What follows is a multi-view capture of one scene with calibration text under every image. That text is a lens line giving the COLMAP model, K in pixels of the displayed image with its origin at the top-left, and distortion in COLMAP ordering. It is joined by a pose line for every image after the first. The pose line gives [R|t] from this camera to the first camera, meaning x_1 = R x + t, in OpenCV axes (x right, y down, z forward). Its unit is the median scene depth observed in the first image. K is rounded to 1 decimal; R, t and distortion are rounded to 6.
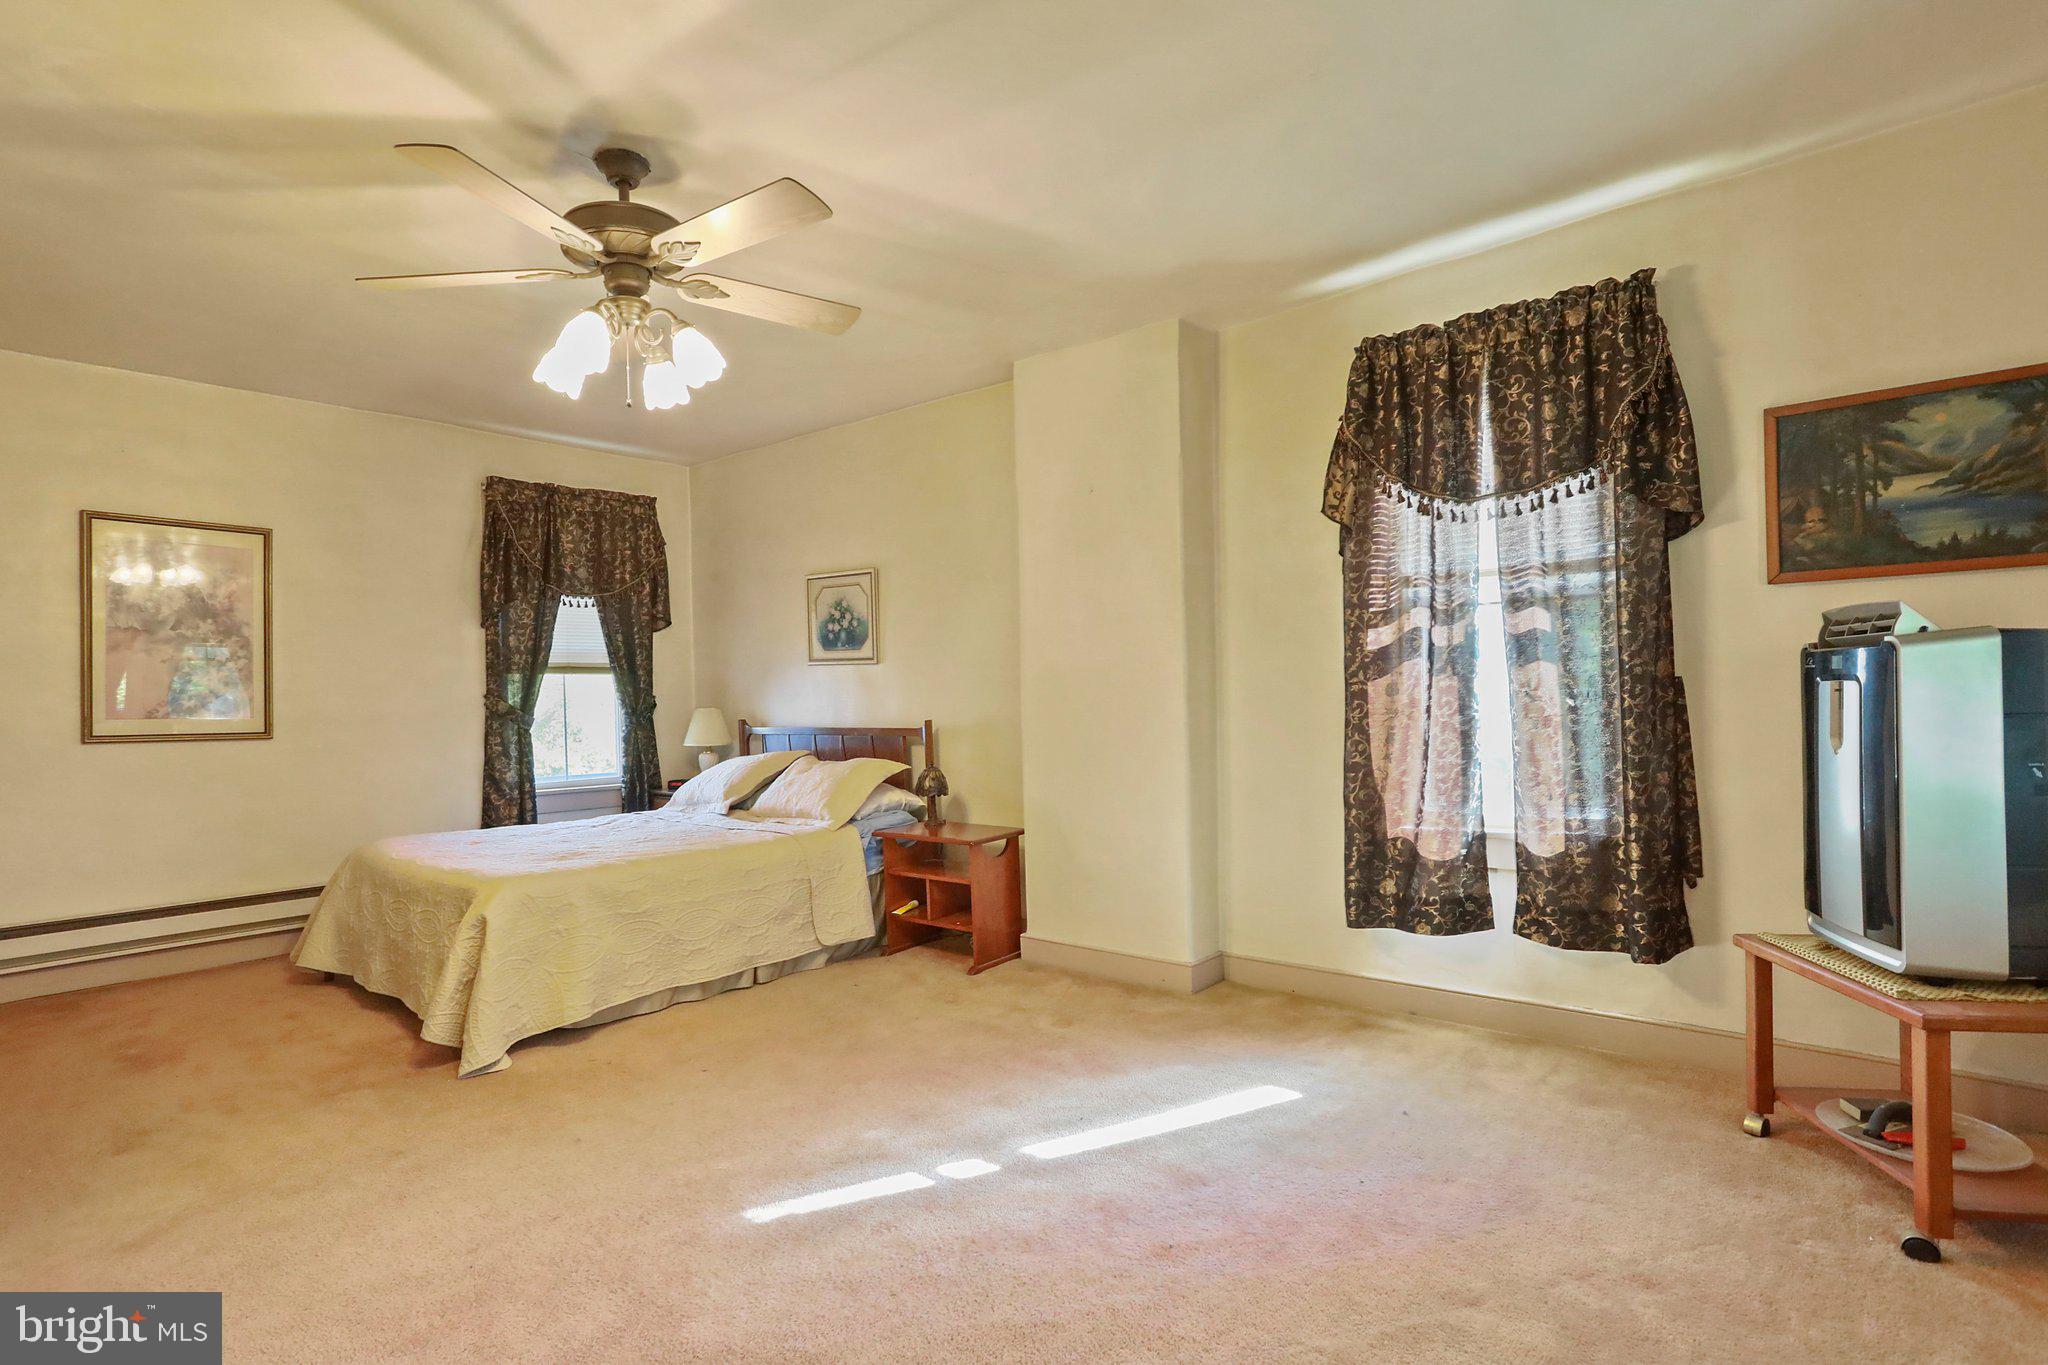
lens RADIAL K [[1014.3, 0, 1020.8], [0, 1014.3, 671.3], [0, 0, 1]] dist [-0.045483, 0.001037]
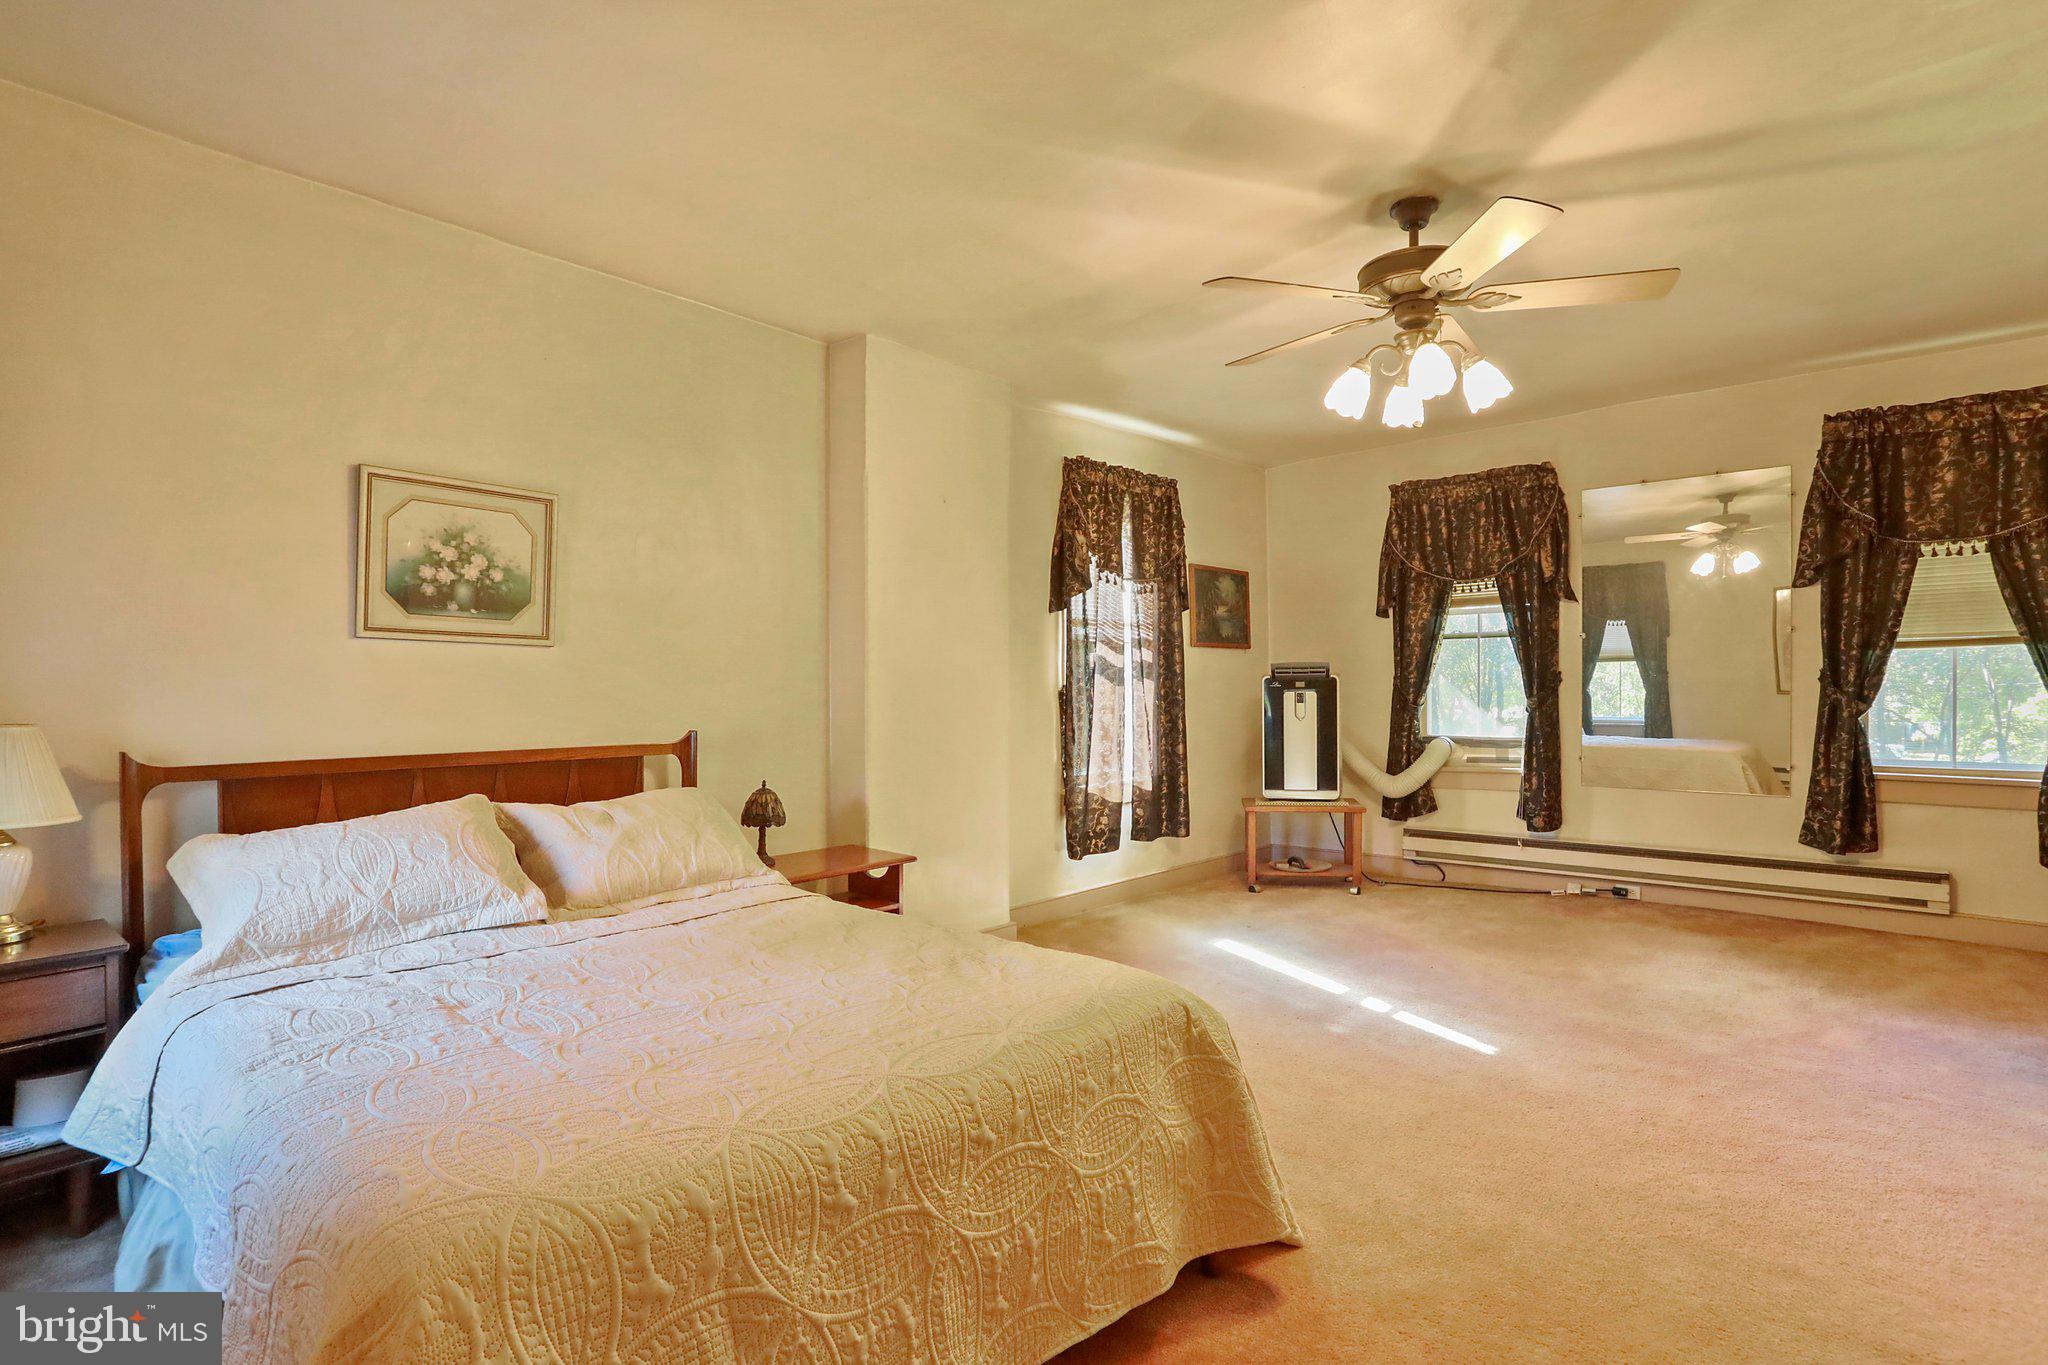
lens RADIAL K [[1014.3, 0, 1020.8], [0, 1014.3, 671.3], [0, 0, 1]] dist [-0.045483, 0.001037]
pose [[0.015869, 0.036723, 0.999199, -1.202576], [-0.012250, 0.999257, -0.036531, 0.041162], [-0.999799, -0.011661, 0.016307, 1.134055]]
